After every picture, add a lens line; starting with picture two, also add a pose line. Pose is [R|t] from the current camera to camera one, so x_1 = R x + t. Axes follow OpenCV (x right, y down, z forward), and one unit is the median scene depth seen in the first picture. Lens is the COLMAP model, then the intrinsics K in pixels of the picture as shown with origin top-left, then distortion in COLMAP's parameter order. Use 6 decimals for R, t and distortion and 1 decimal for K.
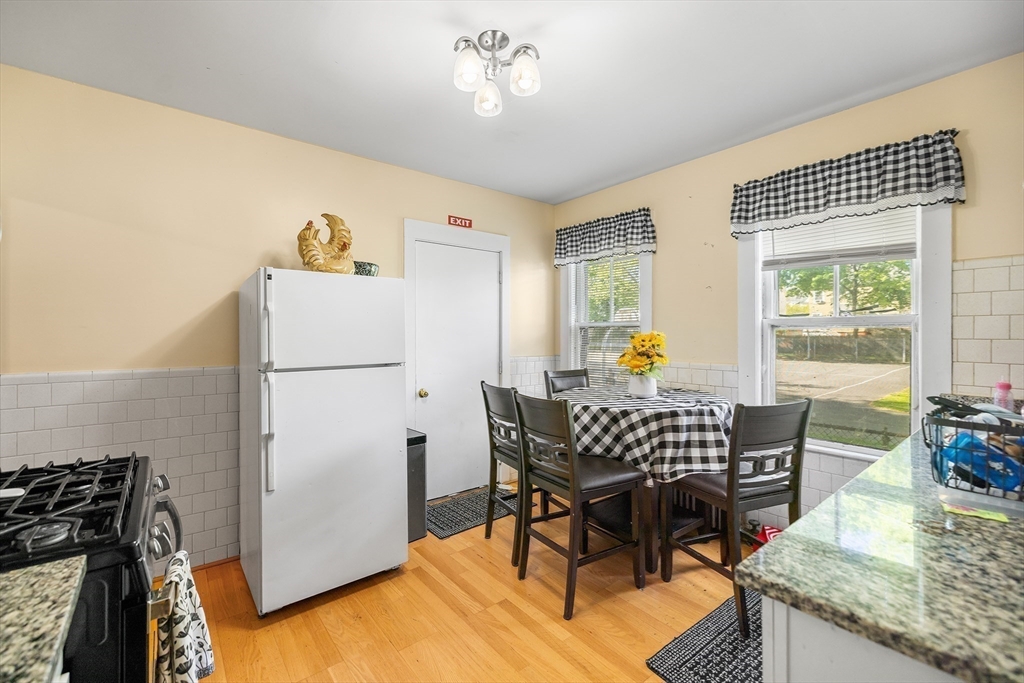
lens RADIAL K [[437.0, 0, 511.6], [0, 437.0, 335.8], [0, 0, 1]] dist [0.004405, -0.000353]
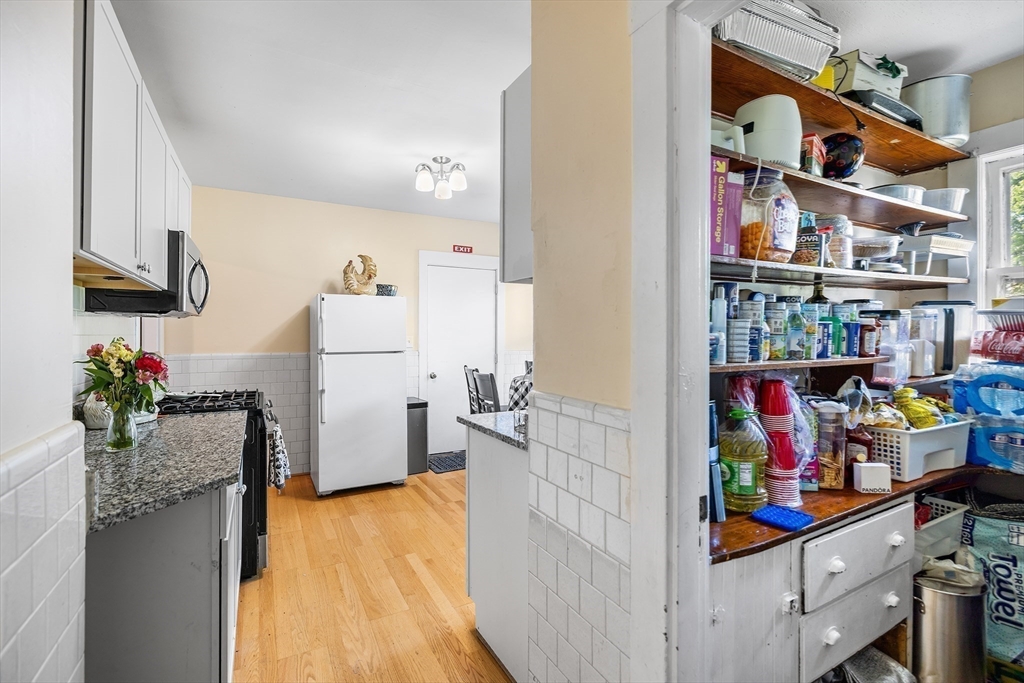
lens RADIAL K [[466.0, 0, 512.9], [0, 466.0, 337.4], [0, 0, 1]] dist [-0.001361, 0.000060]
pose [[0.984260, 0.003197, -0.176699, 0.471398], [-0.002440, 0.999987, 0.004503, 0.005451], [0.176711, -0.004001, 0.984255, -0.626818]]
